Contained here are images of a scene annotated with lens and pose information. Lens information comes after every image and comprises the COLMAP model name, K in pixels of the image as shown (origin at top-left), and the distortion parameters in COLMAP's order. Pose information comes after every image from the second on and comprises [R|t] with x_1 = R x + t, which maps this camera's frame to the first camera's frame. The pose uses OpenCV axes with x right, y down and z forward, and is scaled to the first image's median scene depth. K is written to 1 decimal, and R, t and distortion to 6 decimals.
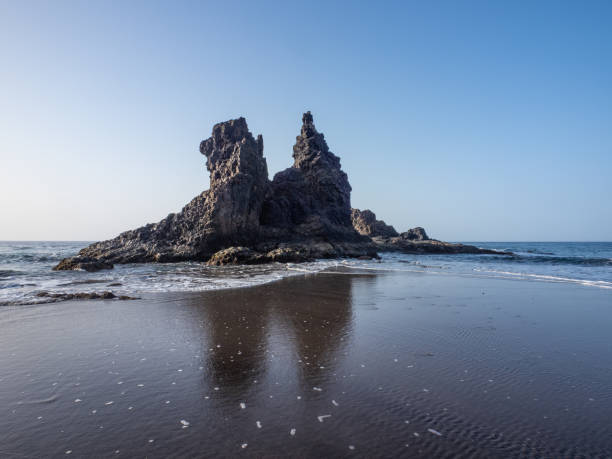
lens RADIAL K [[347.6, 0, 306.5], [0, 347.6, 230.9], [0, 0, 1]] dist [-0.034690, 0.000376]
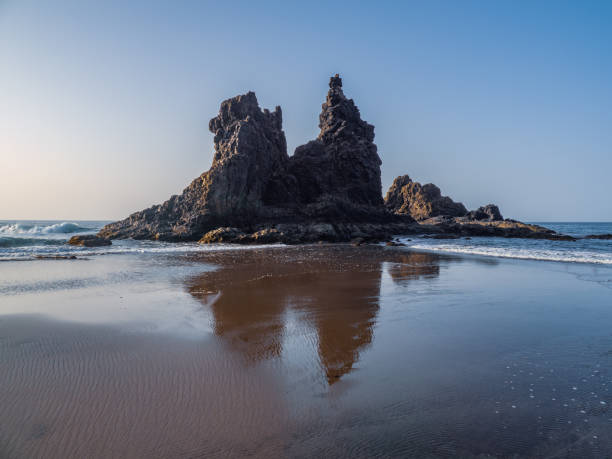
lens RADIAL K [[447.3, 0, 305.2], [0, 447.3, 228.3], [0, 0, 1]] dist [-0.054883, 0.032404]
pose [[0.977202, 0.005639, -0.212238, 0.224396], [0.004121, 0.998955, 0.045518, -0.008206], [0.212273, -0.045355, 0.976157, -0.183106]]
